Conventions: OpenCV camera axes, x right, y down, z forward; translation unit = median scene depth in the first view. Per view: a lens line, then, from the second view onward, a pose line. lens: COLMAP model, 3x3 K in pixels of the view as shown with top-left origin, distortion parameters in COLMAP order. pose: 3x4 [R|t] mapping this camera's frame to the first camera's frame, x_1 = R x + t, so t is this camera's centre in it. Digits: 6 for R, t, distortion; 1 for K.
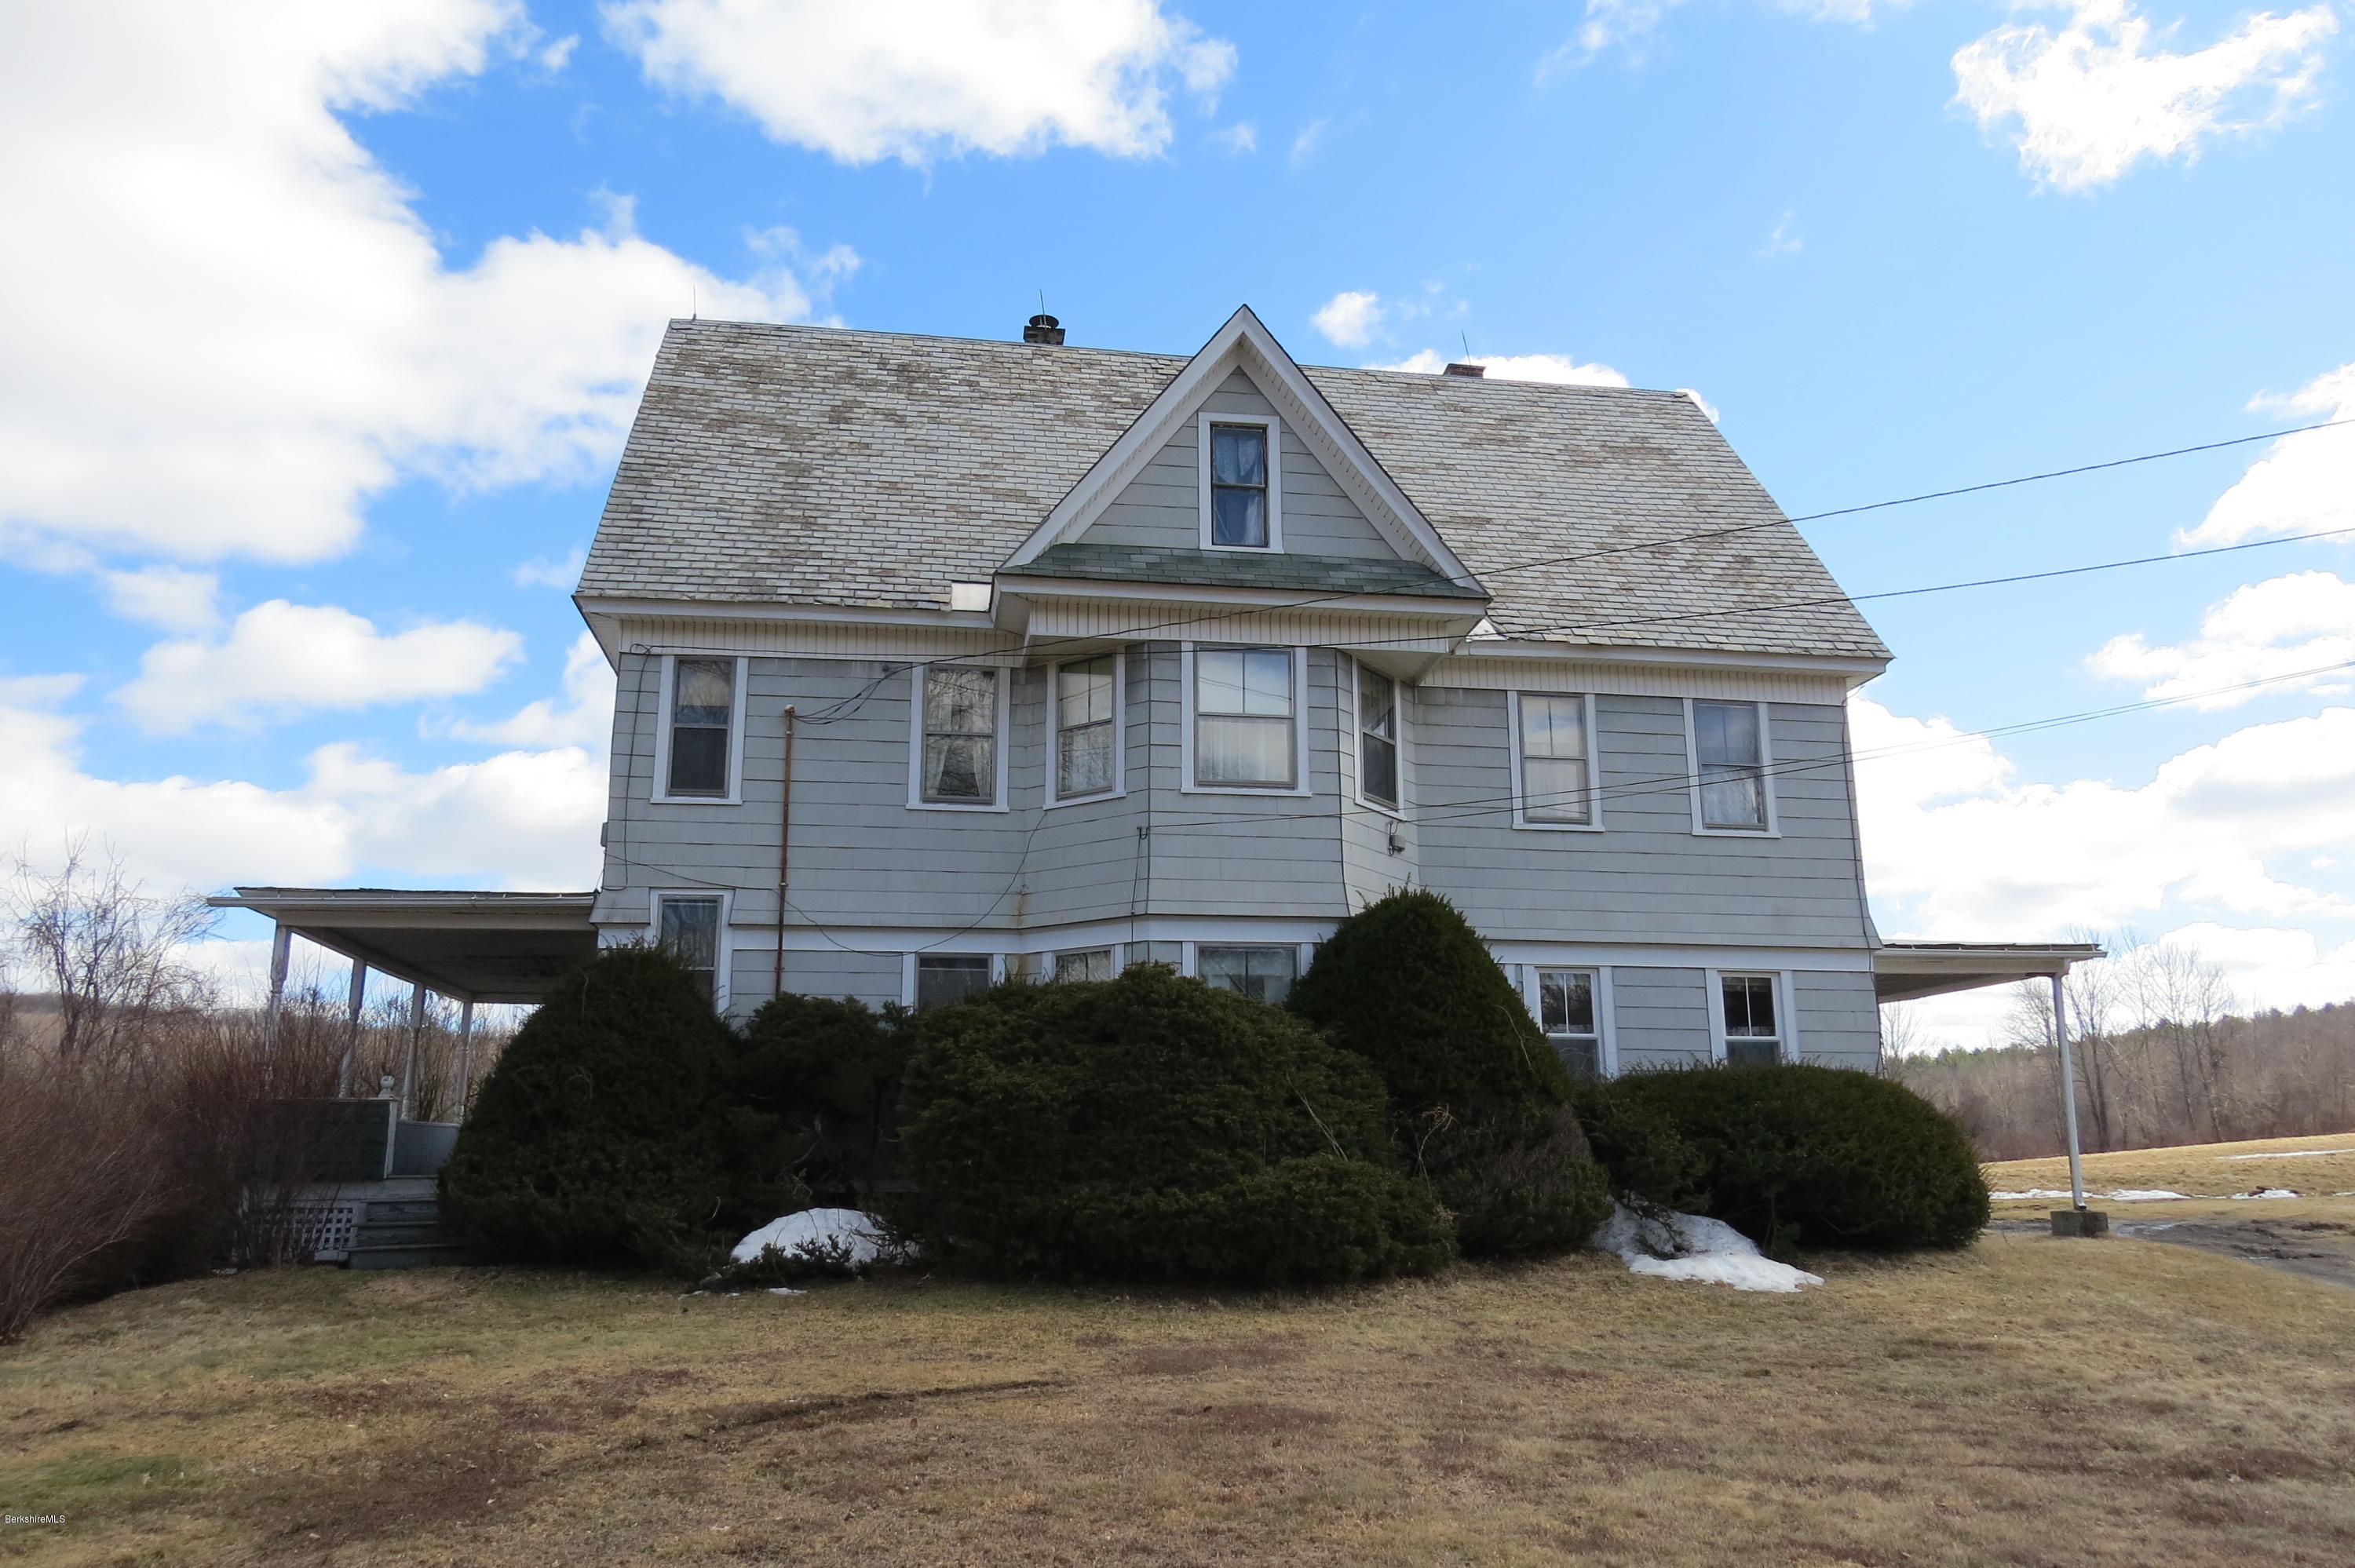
lens RADIAL K [[1681.0, 0, 1177.5], [0, 1681.0, 784.0], [0, 0, 1]] dist [-0.037683, 0.027443]
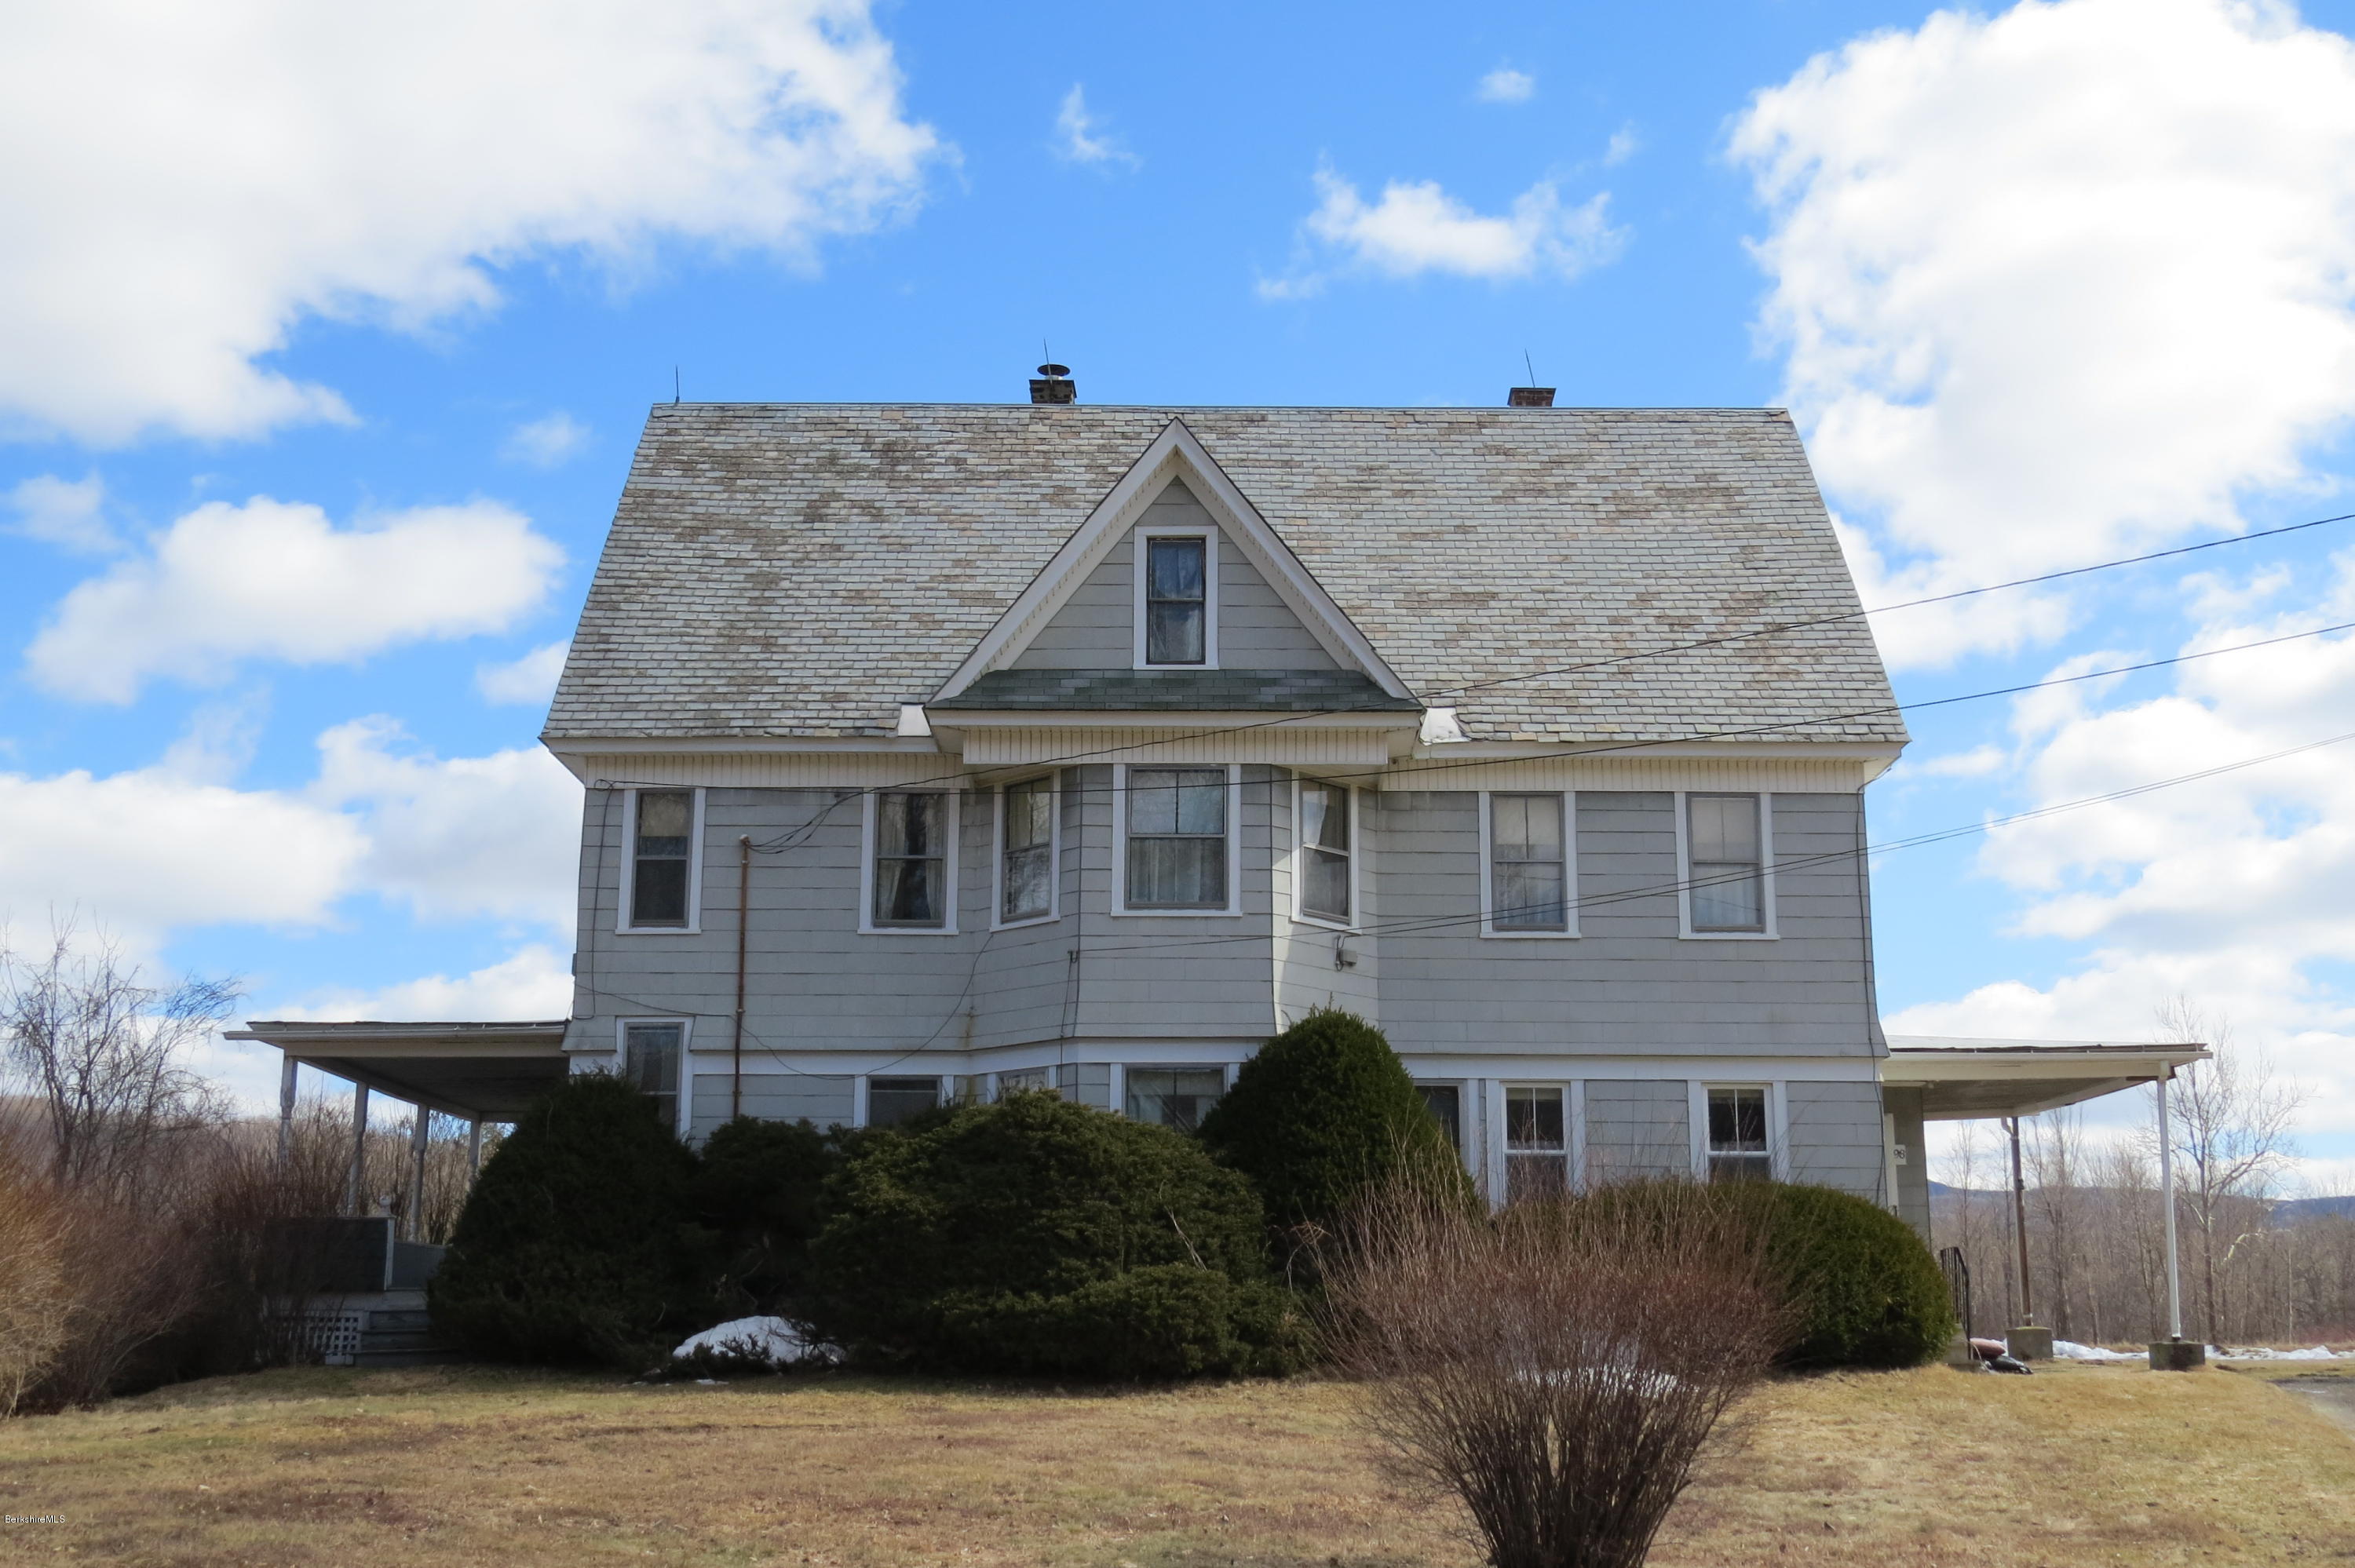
lens RADIAL K [[2540.1, 0, 1169.8], [0, 2540.1, 761.6], [0, 0, 1]] dist [-0.064510, 0.054114]
pose [[0.986889, -0.029624, -0.158658, 0.272115], [0.029300, 0.999561, -0.004384, -0.077108], [0.158718, -0.000322, 0.987324, -0.488798]]
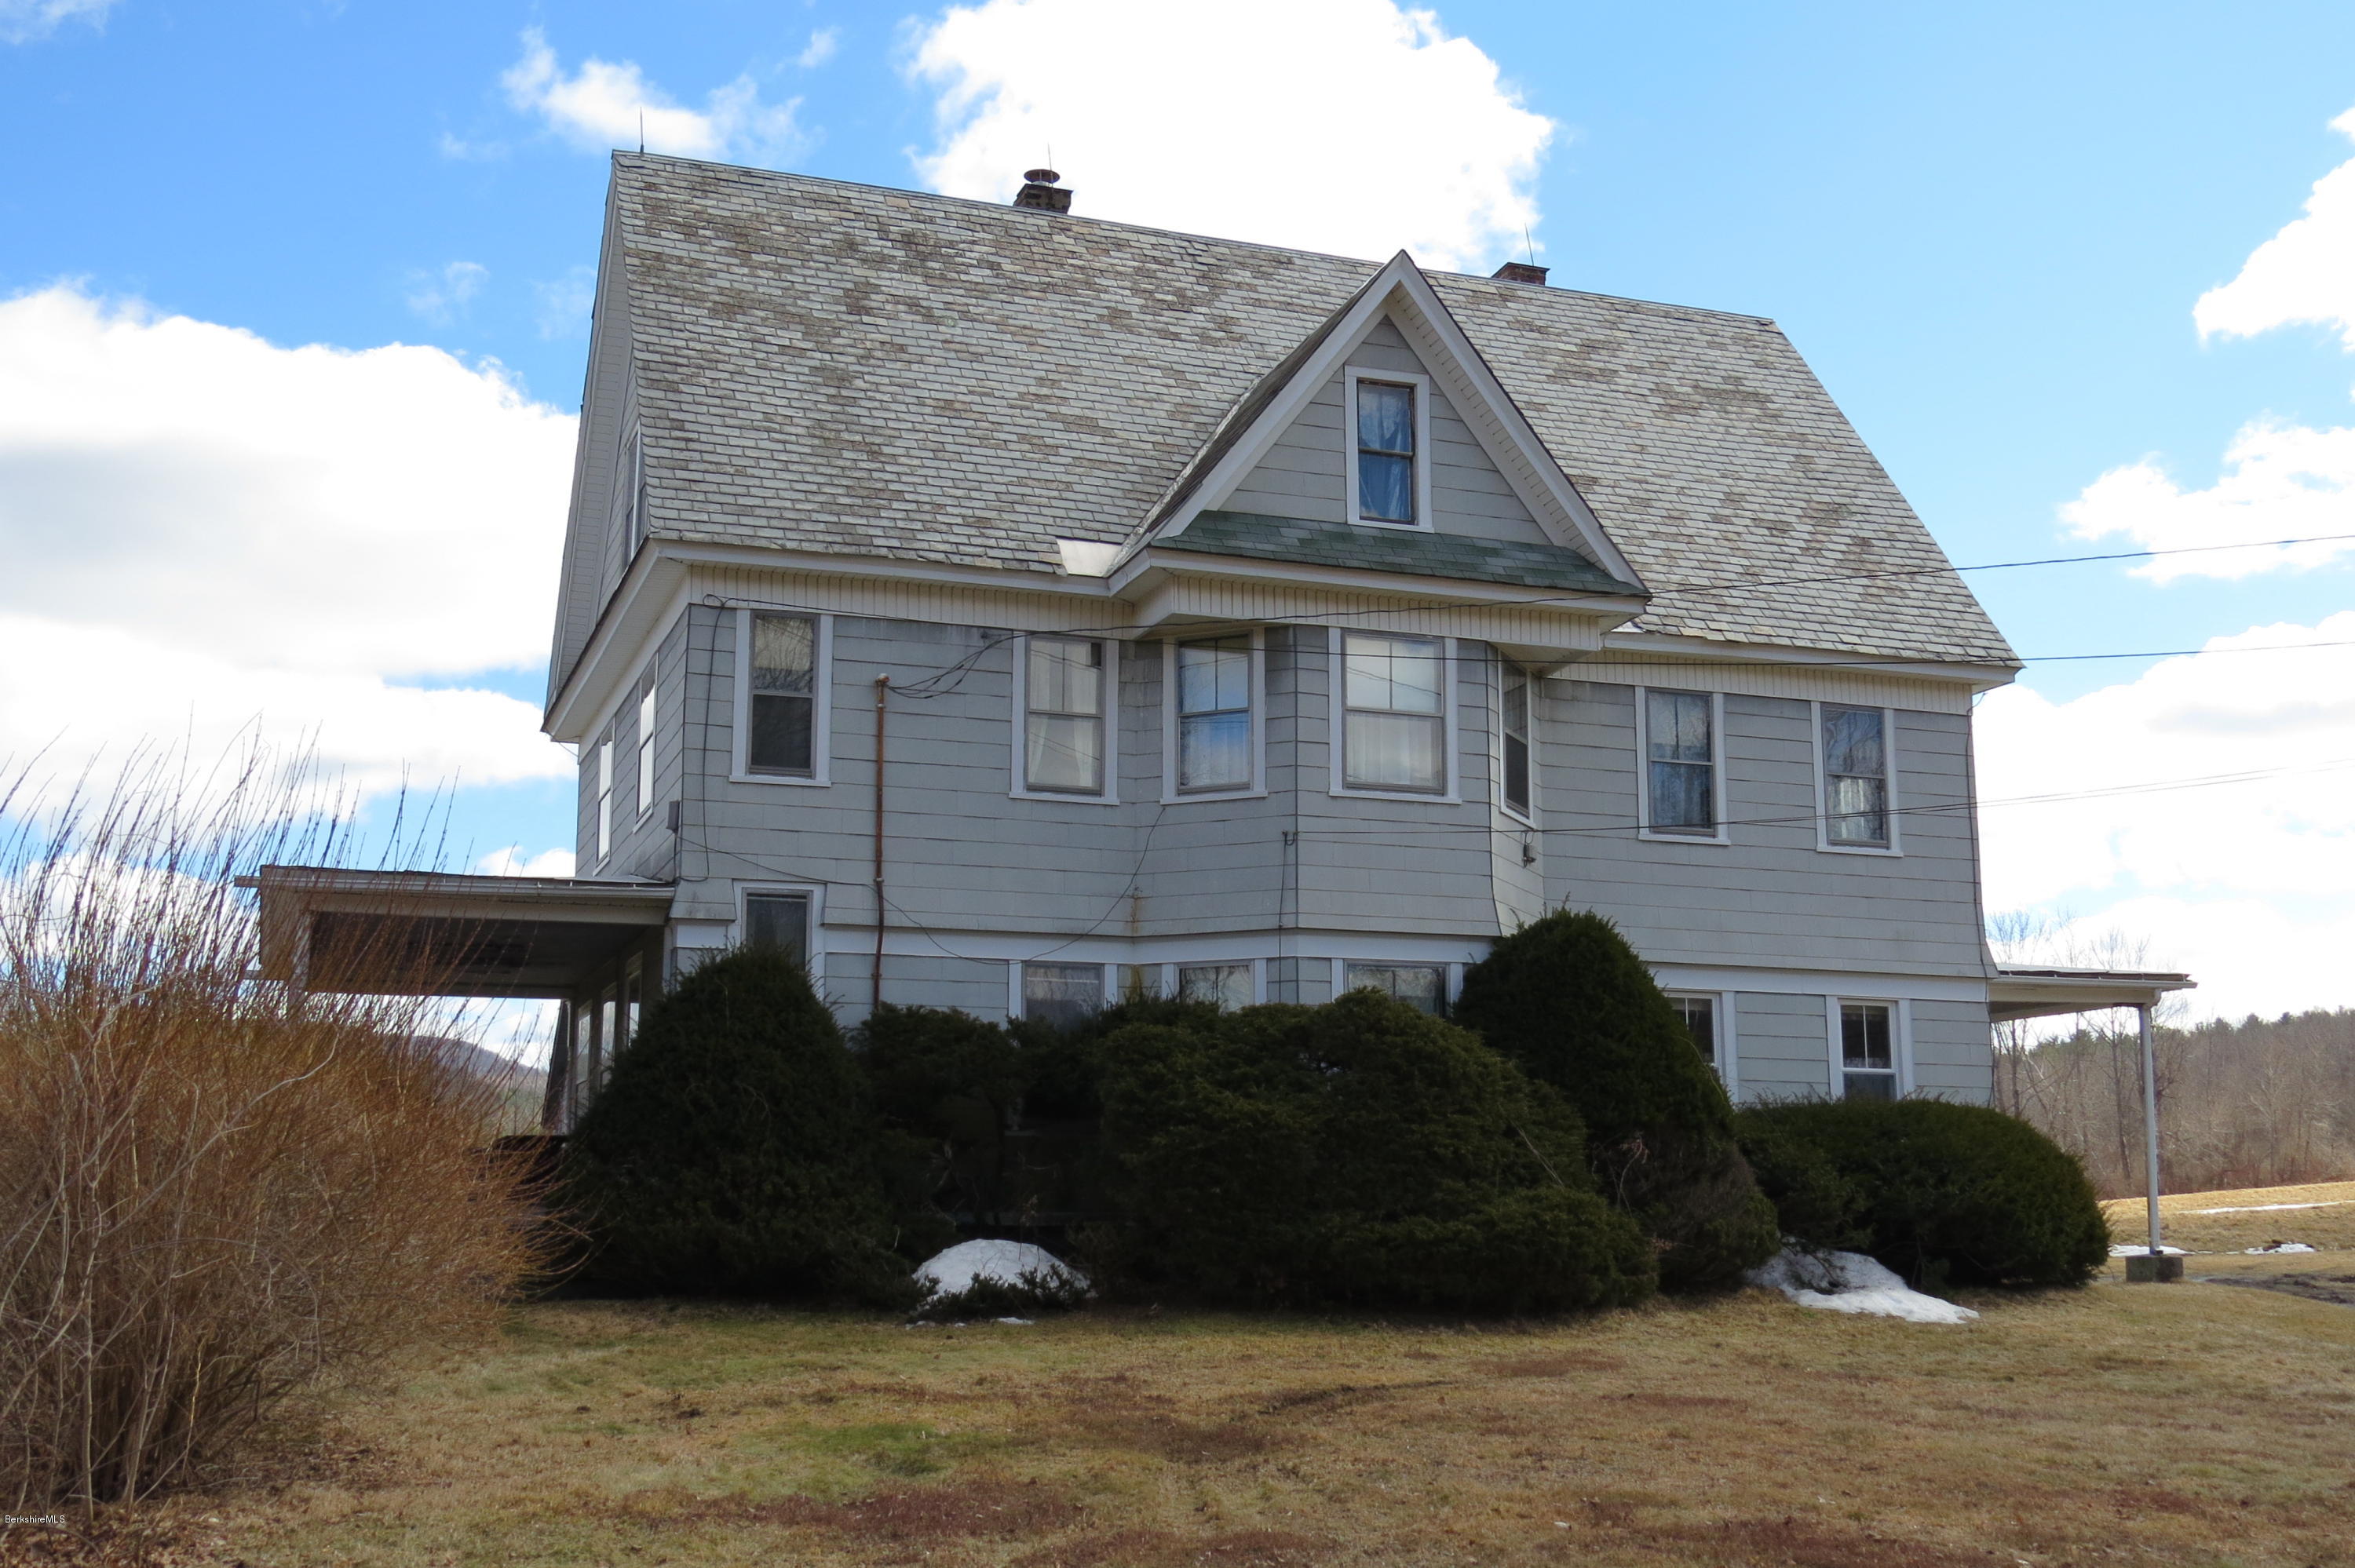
lens RADIAL K [[2530.2, 0, 1177.5], [0, 2530.2, 784.0], [0, 0, 1]] dist [-0.059183, 0.018417]
pose [[0.981762, 0.039795, 0.185903, -0.322252], [-0.049735, 0.997554, 0.049113, -0.061977], [-0.183494, -0.057463, 0.981340, -0.323324]]
